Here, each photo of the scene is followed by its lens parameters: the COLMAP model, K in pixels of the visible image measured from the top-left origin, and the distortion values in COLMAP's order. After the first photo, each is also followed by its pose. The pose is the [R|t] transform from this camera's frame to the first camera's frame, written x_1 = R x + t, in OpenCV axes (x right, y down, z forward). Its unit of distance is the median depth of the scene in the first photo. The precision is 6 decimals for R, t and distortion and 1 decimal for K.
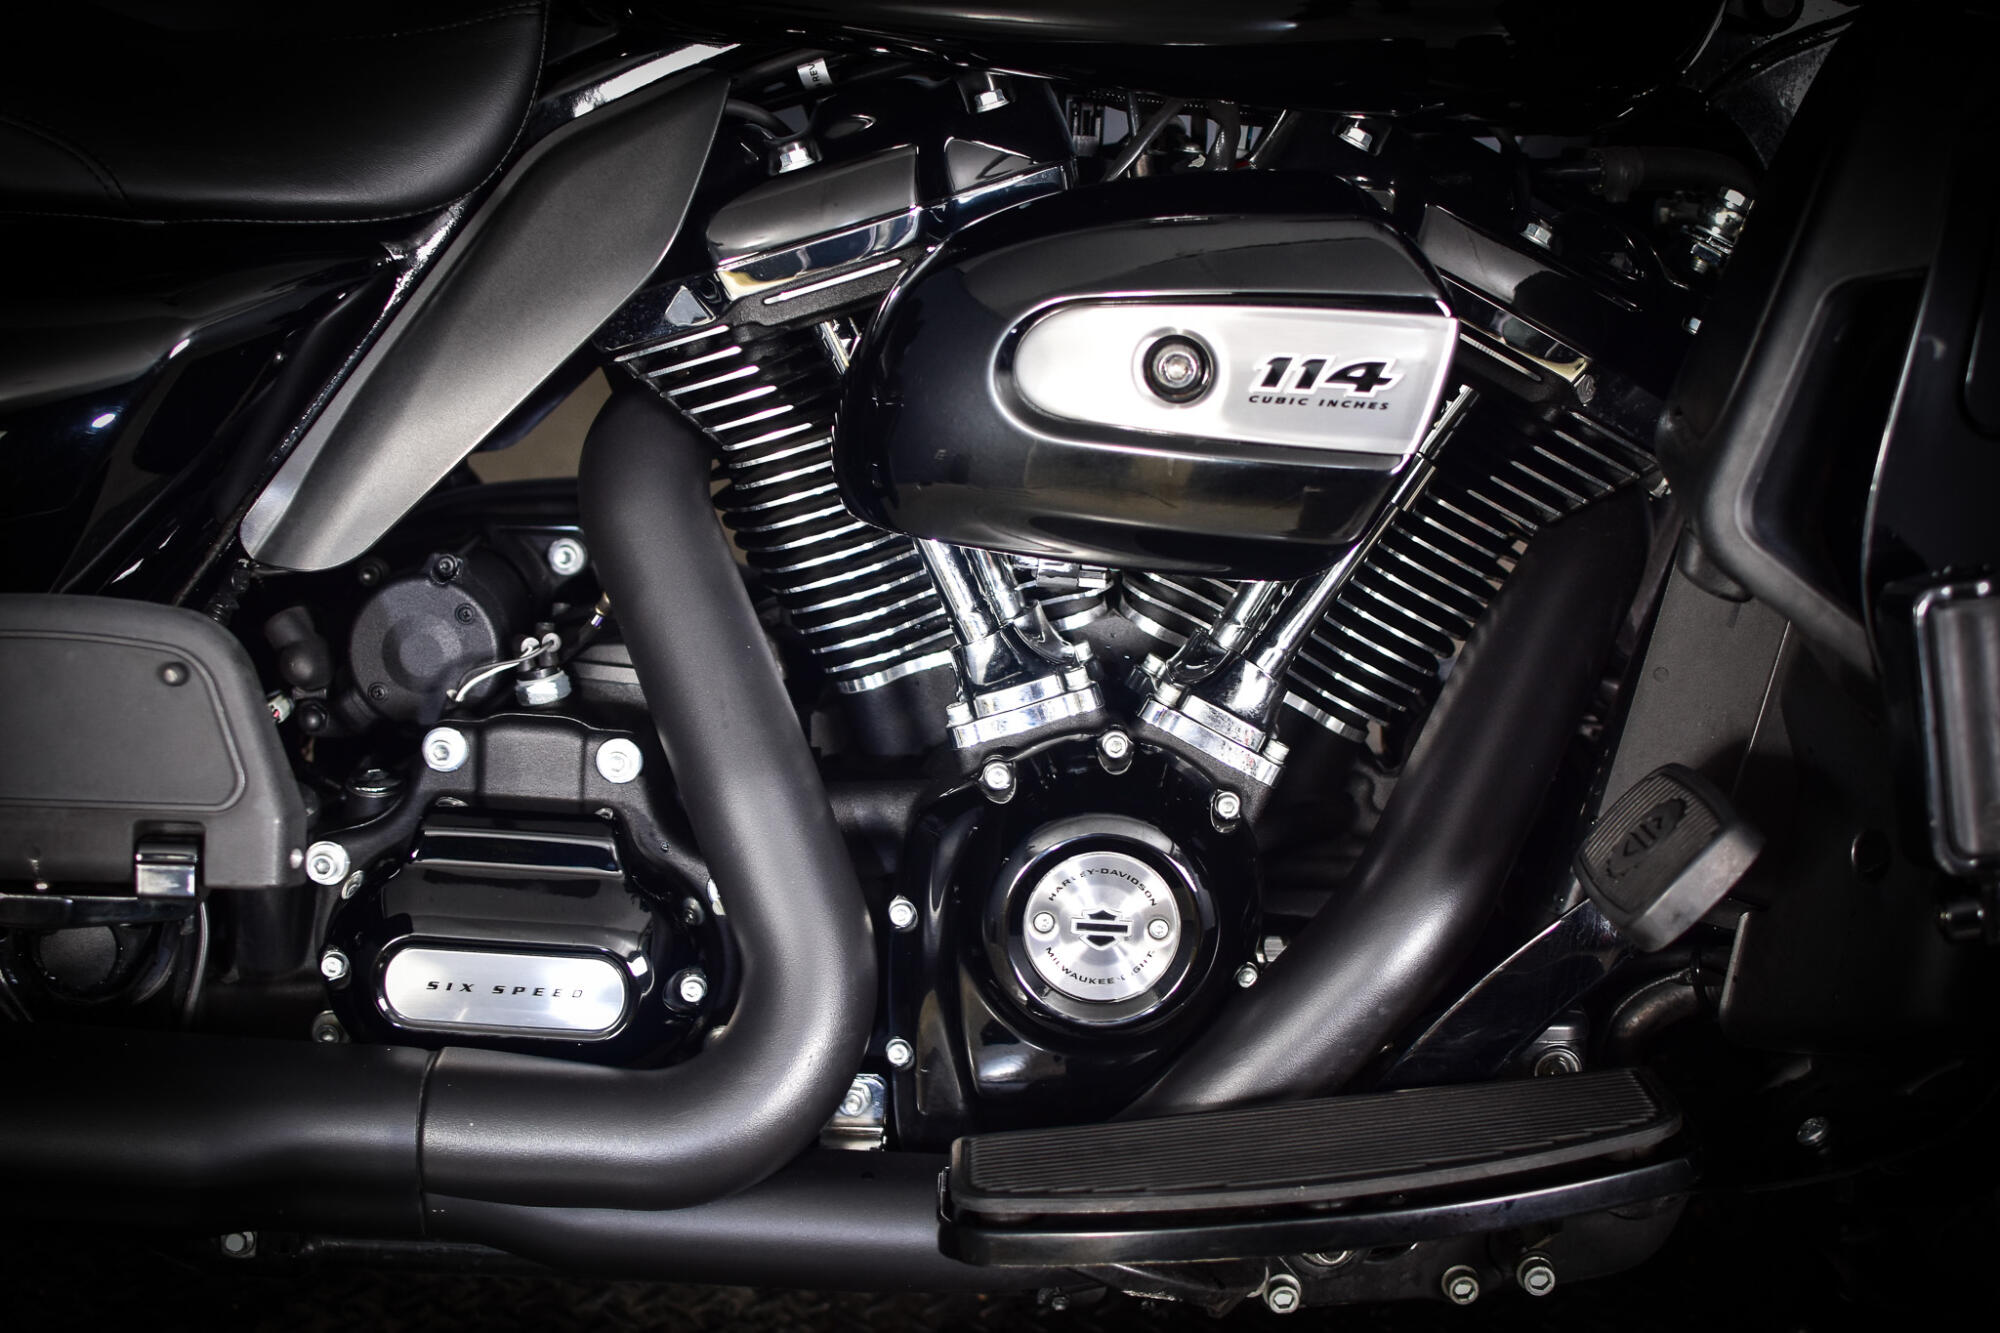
lens RADIAL K [[3060.6, 0, 1000.0], [0, 3060.6, 666.5], [0, 0, 1]] dist [-0.172055, 0.043444]
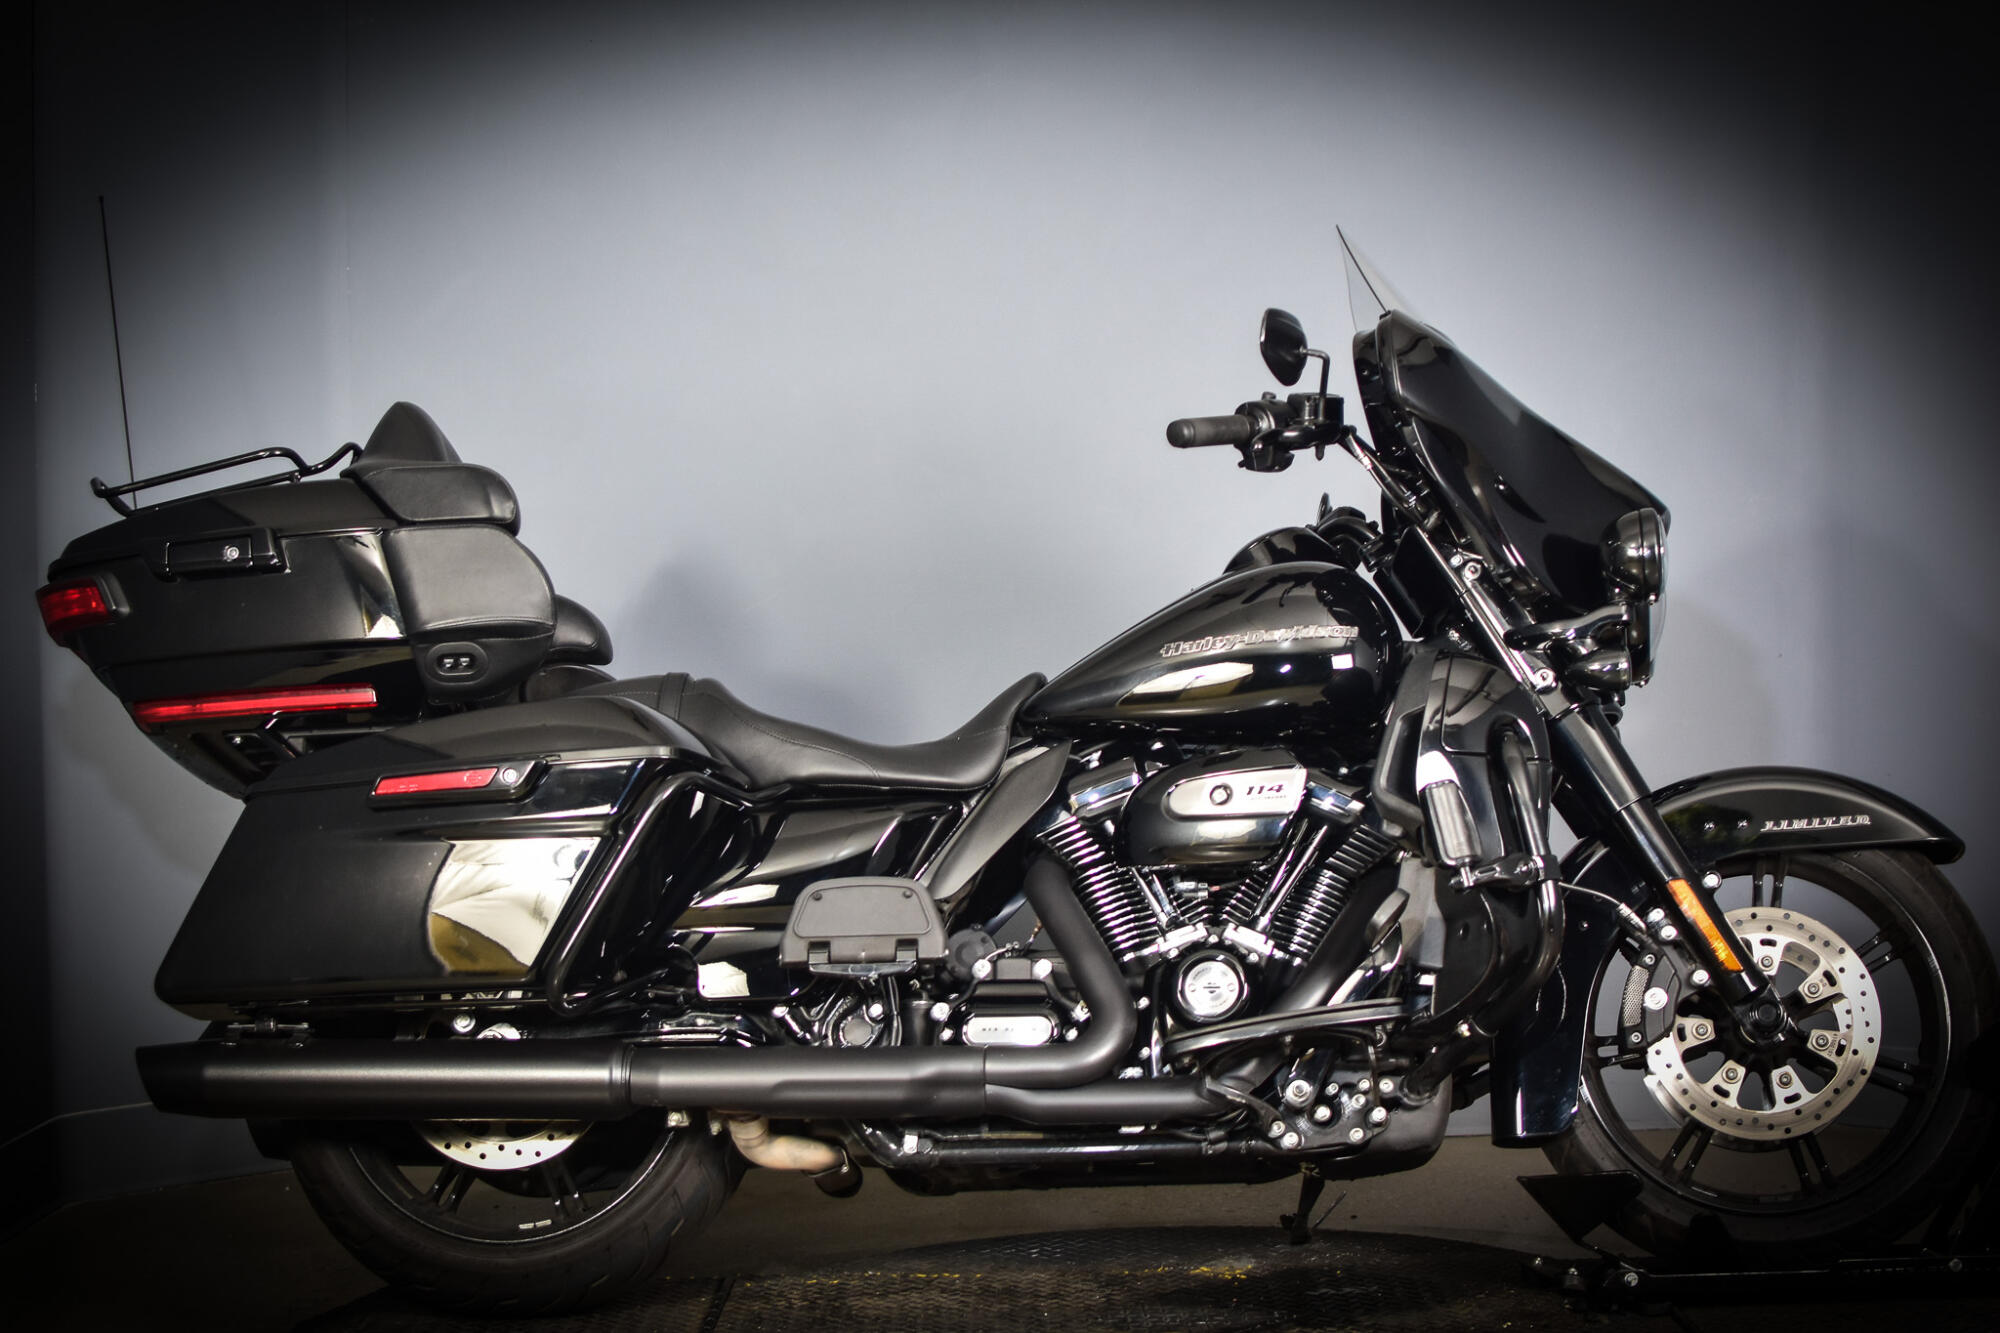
lens RADIAL K [[3060.6, 0, 1000.0], [0, 3060.6, 666.5], [0, 0, 1]] dist [-0.172055, 0.043444]
pose [[0.995213, -0.072515, -0.065514, 0.043936], [0.037937, 0.904476, -0.424834, 1.011506], [0.090063, 0.420315, 0.902898, -1.740869]]
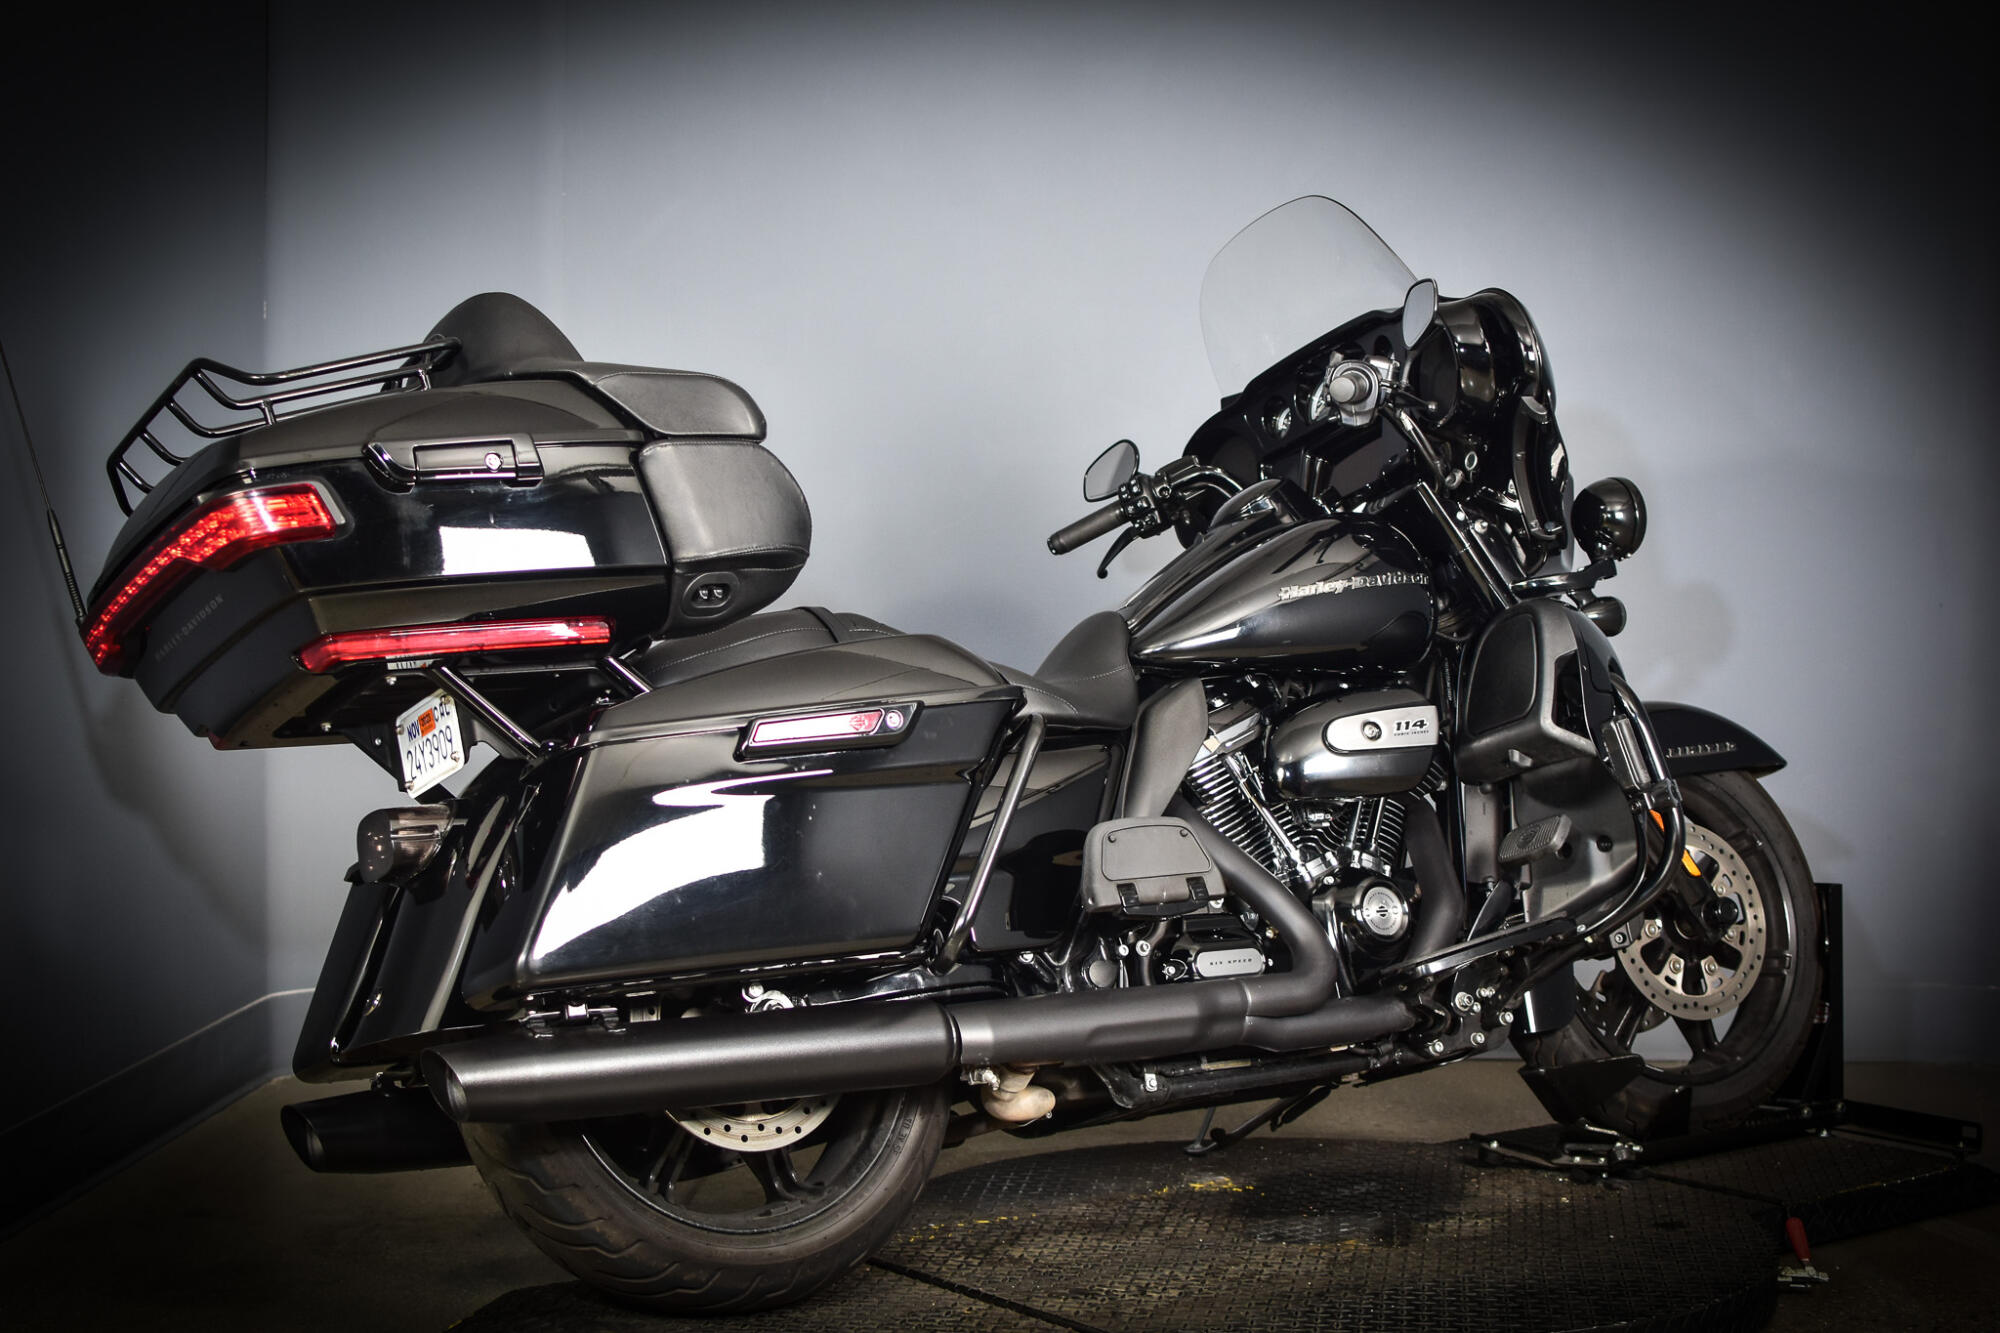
lens RADIAL K [[3060.6, 0, 1000.0], [0, 3060.6, 666.5], [0, 0, 1]] dist [-0.172055, 0.043444]
pose [[0.827199, -0.069894, 0.557545, -1.951593], [0.277126, 0.913913, -0.296589, 0.653715], [-0.488817, 0.399848, 0.775357, -1.292848]]
